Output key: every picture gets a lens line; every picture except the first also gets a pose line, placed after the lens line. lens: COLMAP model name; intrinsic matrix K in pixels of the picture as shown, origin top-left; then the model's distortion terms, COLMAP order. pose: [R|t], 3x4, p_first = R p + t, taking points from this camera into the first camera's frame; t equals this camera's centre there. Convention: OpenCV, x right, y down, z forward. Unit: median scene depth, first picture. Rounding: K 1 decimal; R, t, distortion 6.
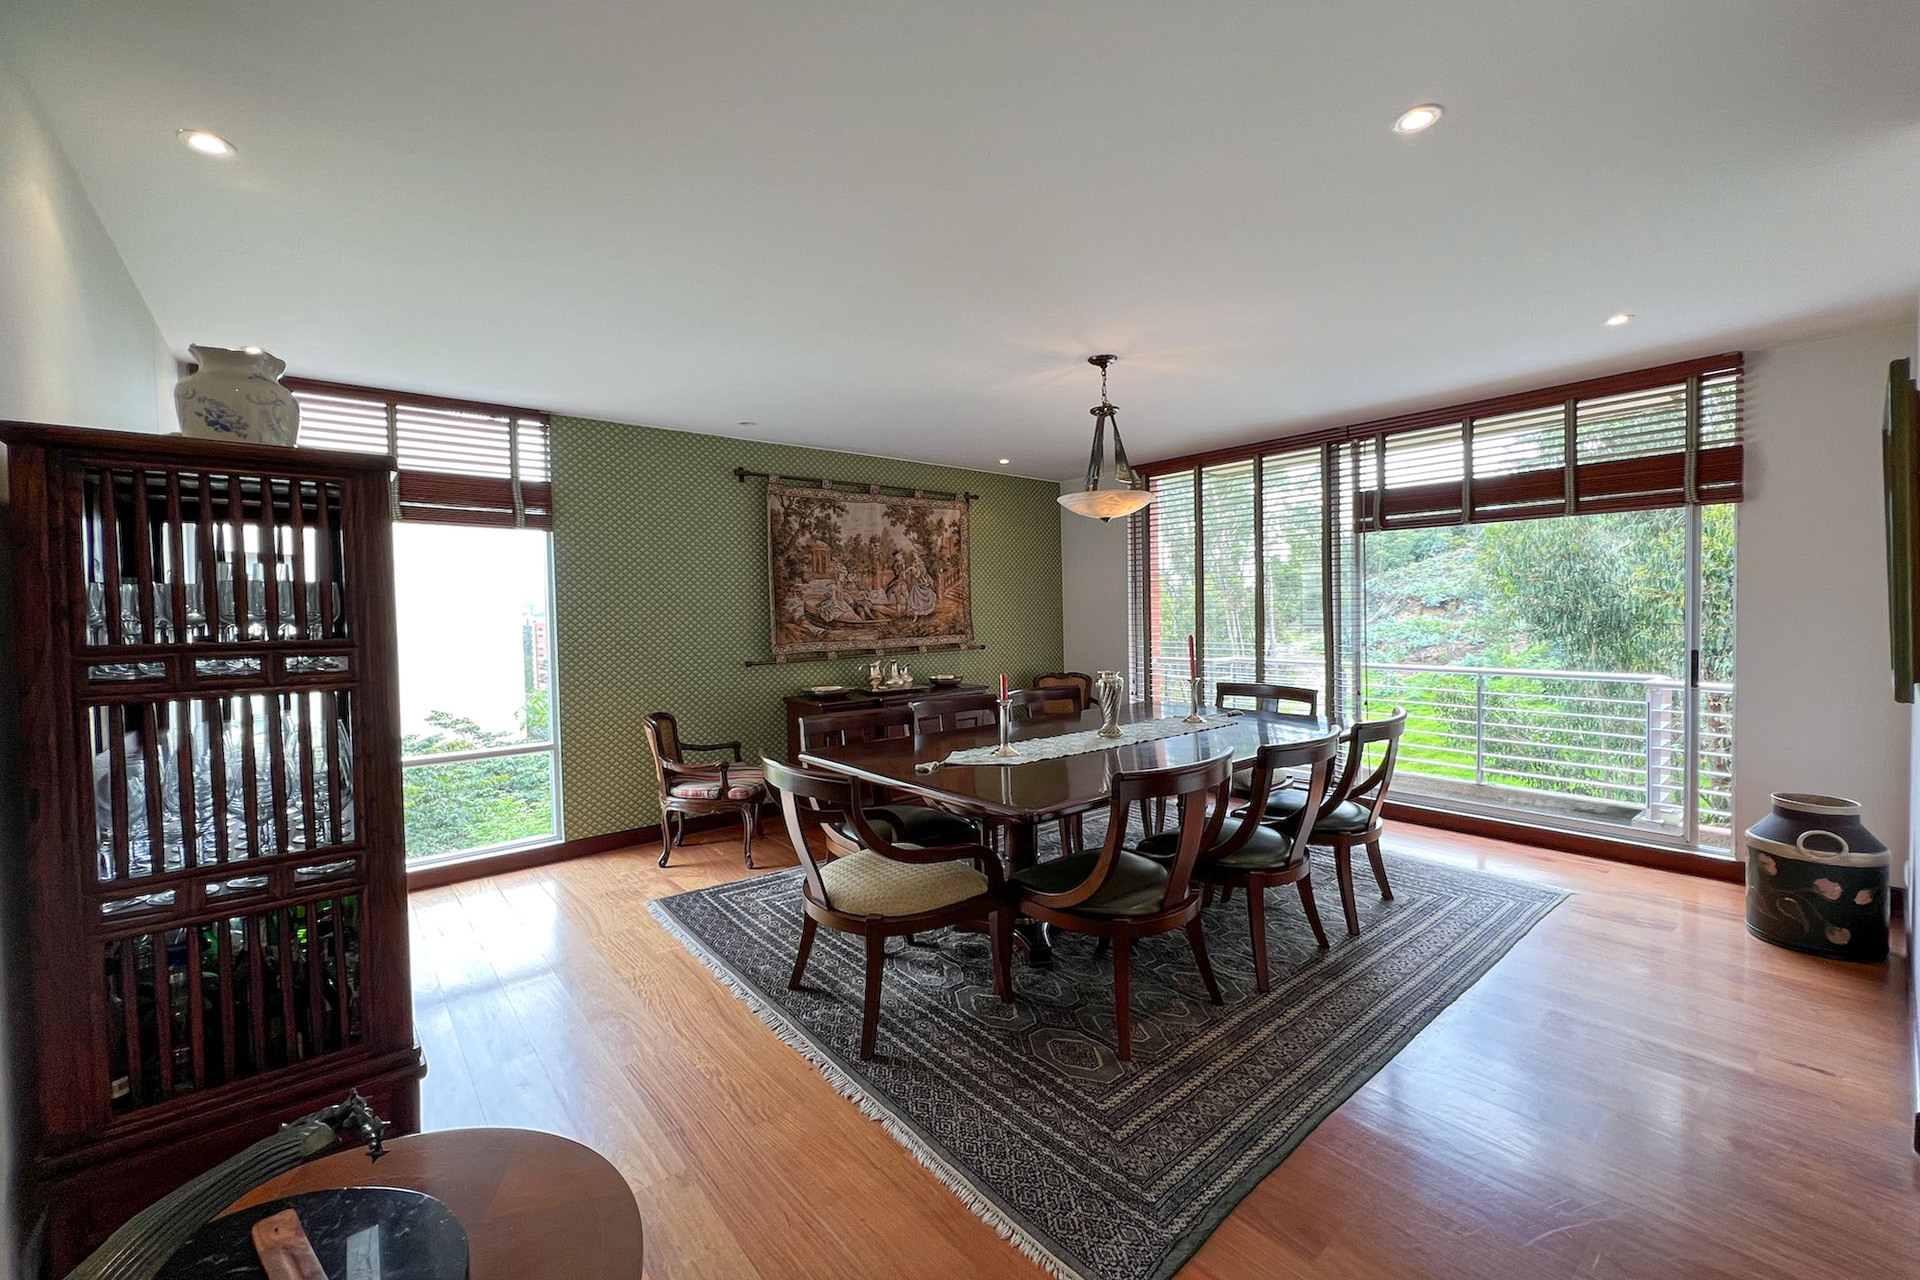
lens RADIAL K [[773.9, 0, 963.4], [0, 773.9, 631.3], [0, 0, 1]] dist [-0.002807, 0.000435]
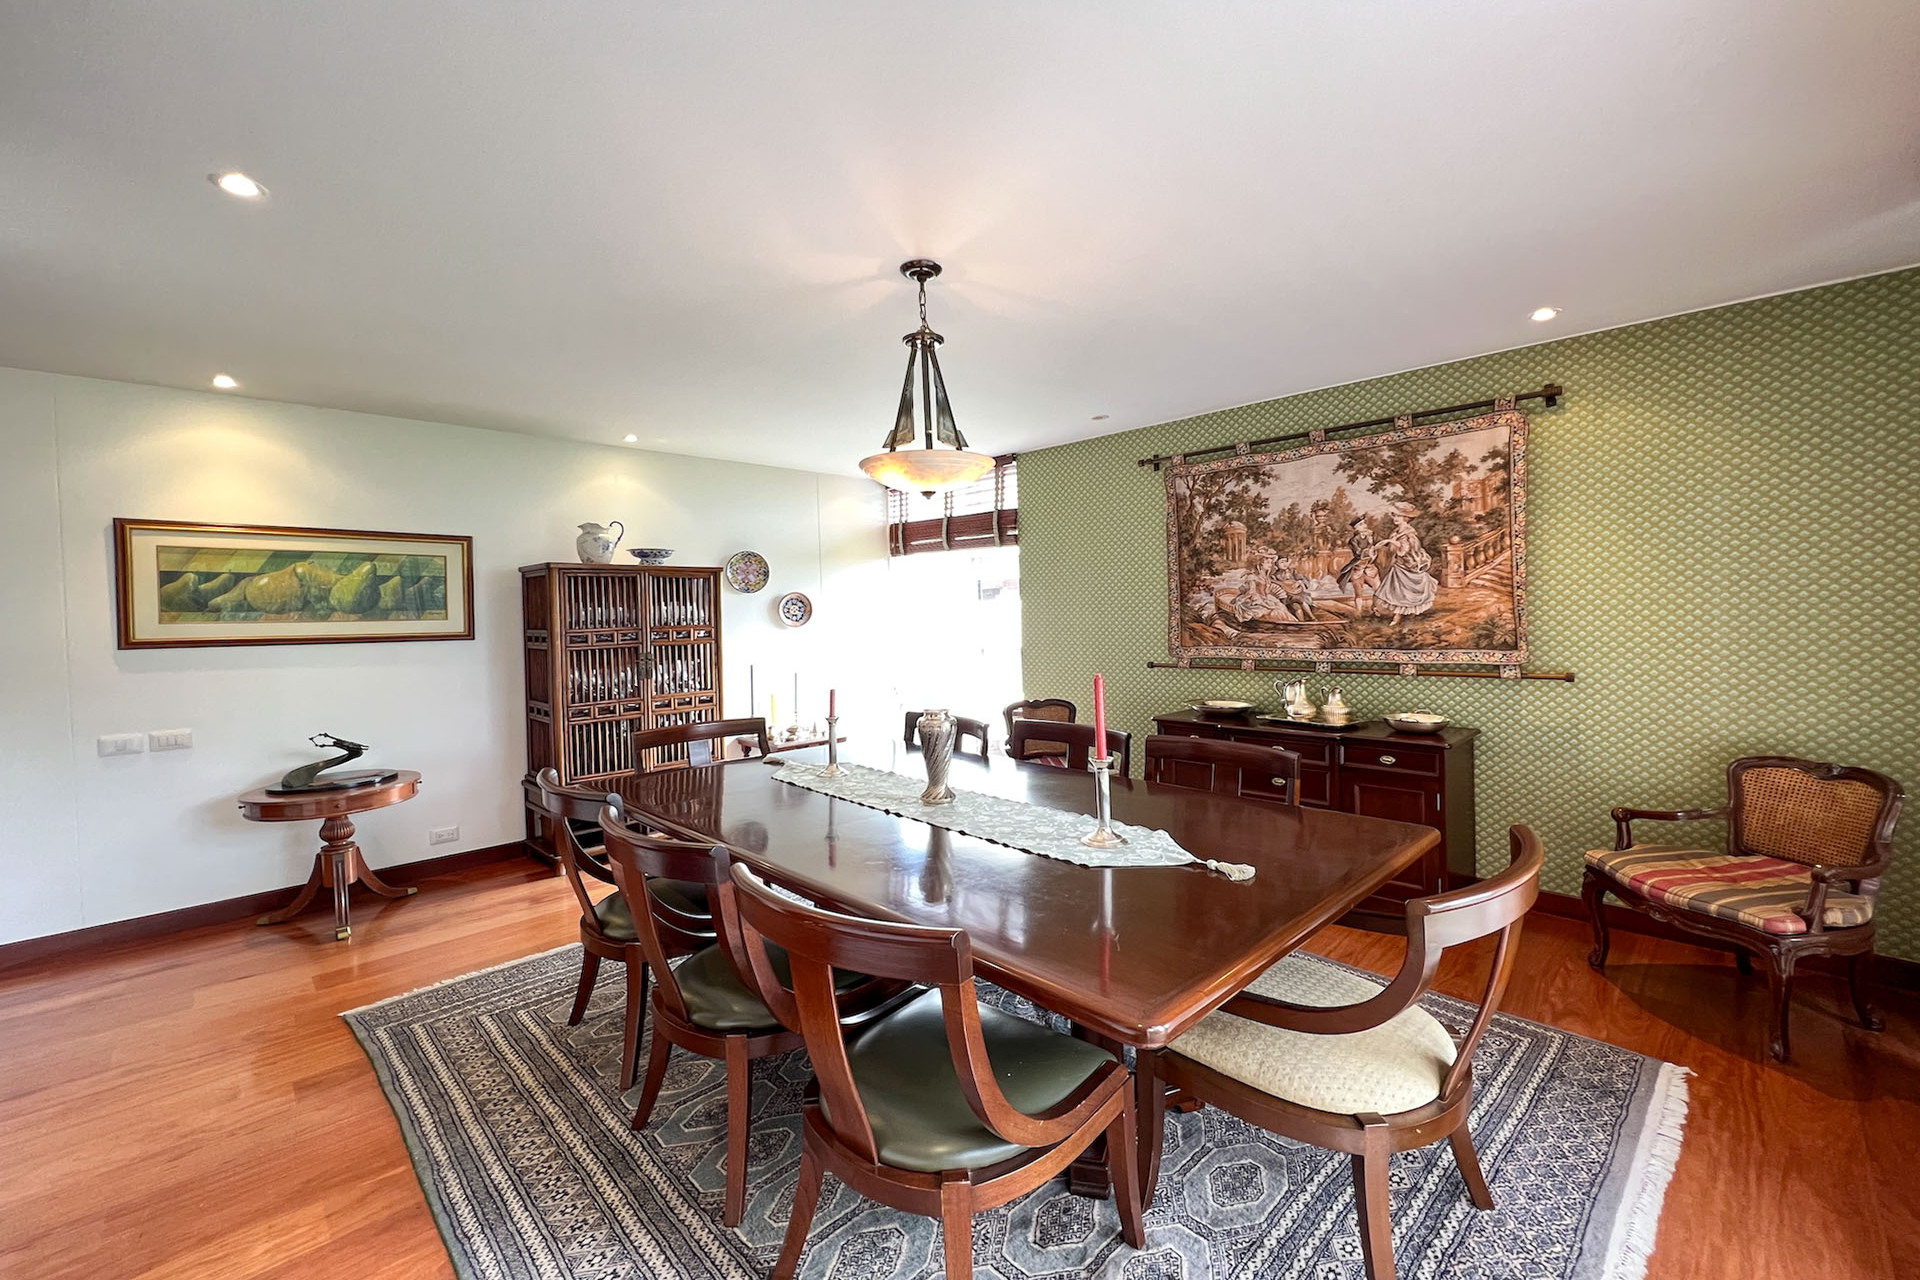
lens RADIAL K [[773.9, 0, 963.3], [0, 773.9, 632.5], [0, 0, 1]] dist [-0.002807, 0.000435]
pose [[0.076792, 0.043271, -0.996108, 0.581611], [-0.012228, 0.999024, 0.042455, -0.031009], [0.996972, 0.008920, 0.077246, 0.635268]]
